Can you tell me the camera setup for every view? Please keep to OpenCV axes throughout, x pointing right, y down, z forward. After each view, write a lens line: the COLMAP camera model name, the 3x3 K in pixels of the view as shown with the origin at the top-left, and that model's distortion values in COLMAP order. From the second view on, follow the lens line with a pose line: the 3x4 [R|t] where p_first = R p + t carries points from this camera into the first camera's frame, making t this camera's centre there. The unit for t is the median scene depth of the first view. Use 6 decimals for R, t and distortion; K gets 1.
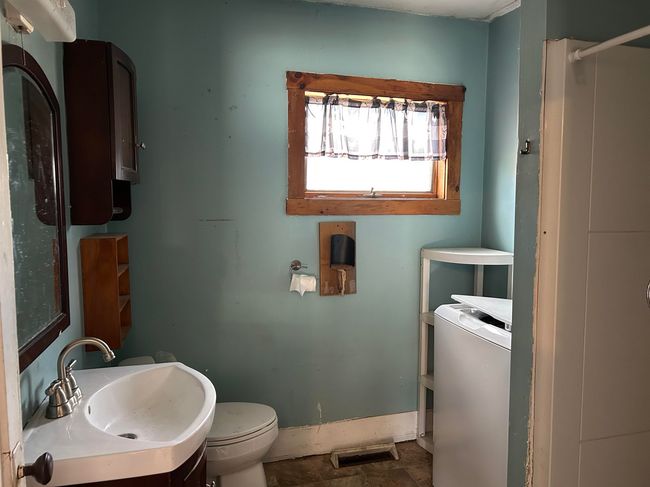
lens RADIAL K [[492.3, 0, 326.5], [0, 492.3, 246.4], [0, 0, 1]] dist [0.042942, 0.001494]
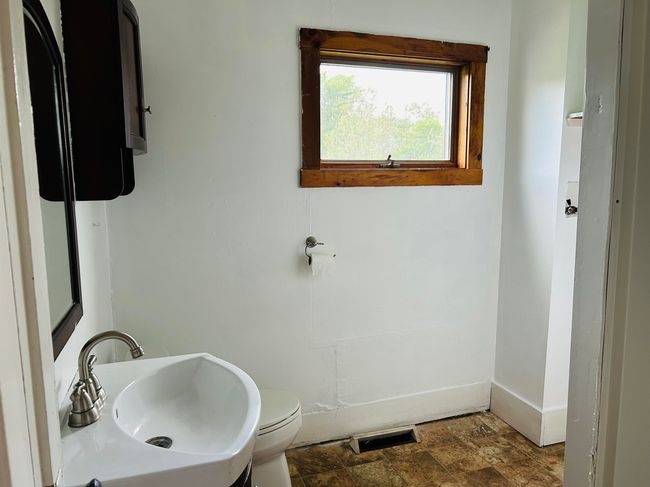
lens RADIAL K [[492.3, 0, 324.7], [0, 492.3, 241.8], [0, 0, 1]] dist [0.042942, 0.001494]
pose [[0.999004, -0.015925, 0.041682, -0.075339], [0.014104, 0.998948, 0.043643, -0.001184], [-0.042333, -0.043012, 0.998177, 0.070110]]
